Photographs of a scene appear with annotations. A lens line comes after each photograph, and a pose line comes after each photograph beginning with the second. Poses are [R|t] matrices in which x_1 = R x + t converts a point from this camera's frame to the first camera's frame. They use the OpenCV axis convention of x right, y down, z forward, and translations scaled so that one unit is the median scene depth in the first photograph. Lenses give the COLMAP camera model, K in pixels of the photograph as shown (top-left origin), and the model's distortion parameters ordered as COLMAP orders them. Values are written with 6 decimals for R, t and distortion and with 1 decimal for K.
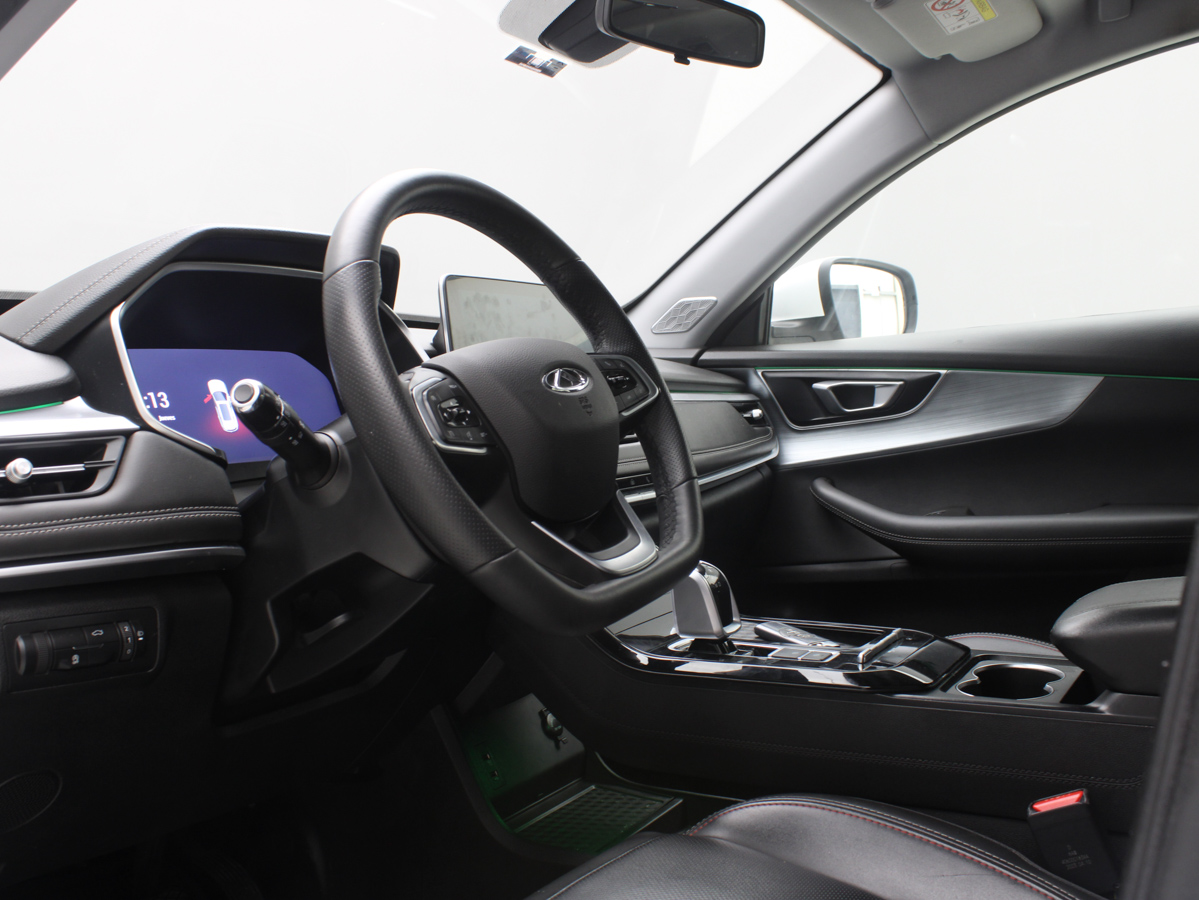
lens RADIAL K [[1287.8, 0, 596.7], [0, 1287.8, 424.5], [0, 0, 1]] dist [-0.159291, 0.280382]
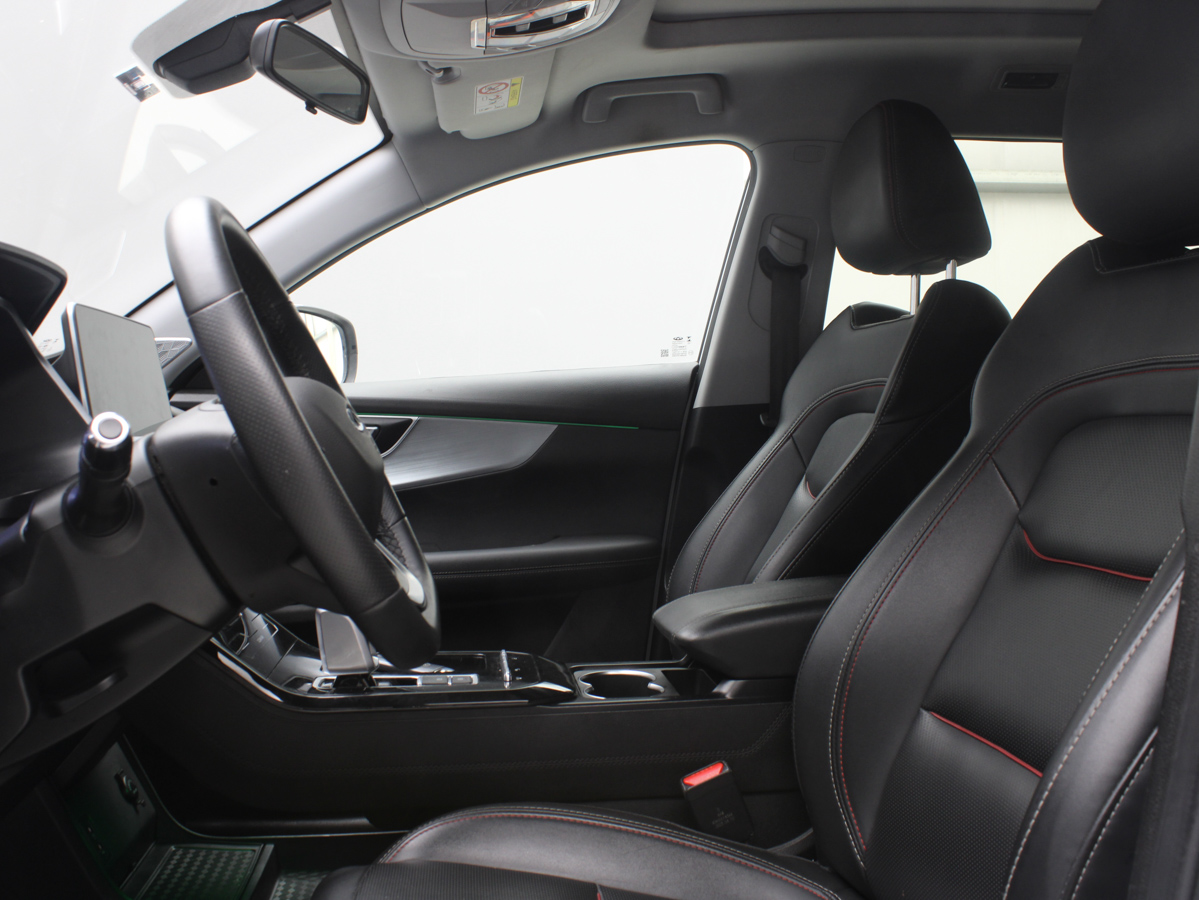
lens RADIAL K [[1287.8, 0, 596.7], [0, 1287.8, 424.5], [0, 0, 1]] dist [-0.159291, 0.280382]
pose [[0.804645, 0.015984, 0.593541, -0.295515], [0.005937, 0.999371, -0.034962, 0.003288], [-0.593727, 0.031656, 0.804044, 0.044111]]
